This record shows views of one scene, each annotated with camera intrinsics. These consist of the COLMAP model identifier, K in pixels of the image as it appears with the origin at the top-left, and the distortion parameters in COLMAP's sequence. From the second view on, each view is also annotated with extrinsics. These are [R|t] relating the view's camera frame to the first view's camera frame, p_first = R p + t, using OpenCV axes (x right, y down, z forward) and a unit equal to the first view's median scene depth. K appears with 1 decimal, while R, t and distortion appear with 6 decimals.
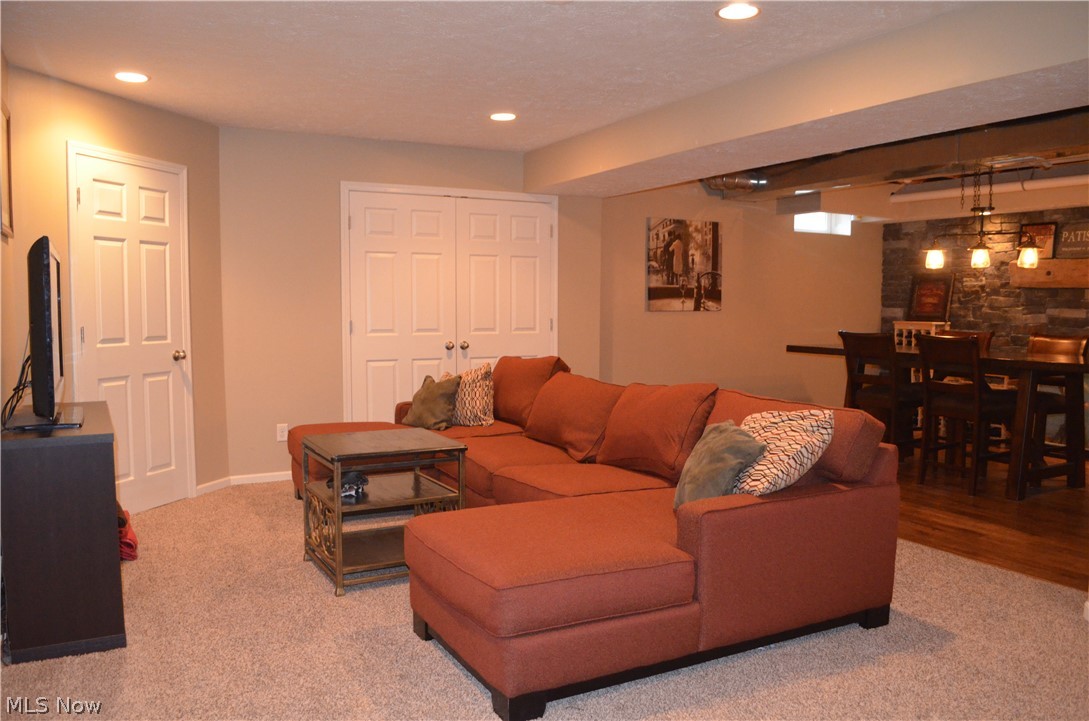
lens RADIAL K [[853.5, 0, 547.7], [0, 853.5, 376.2], [0, 0, 1]] dist [-0.079079, 0.000895]
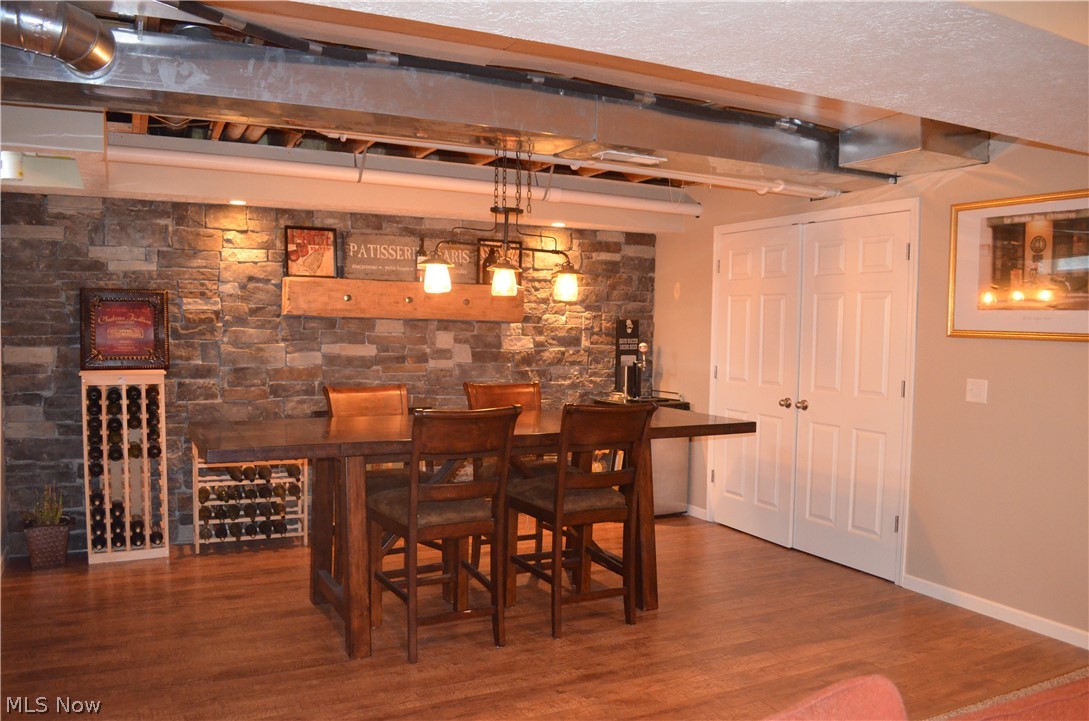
lens RADIAL K [[853.5, 0, 547.7], [0, 853.5, 376.2], [0, 0, 1]] dist [-0.079079, 0.000895]
pose [[0.036715, -0.068662, 0.996964, -0.141280], [0.068751, 0.995447, 0.066026, -0.086535], [-0.996958, 0.066118, 0.041269, 0.744464]]
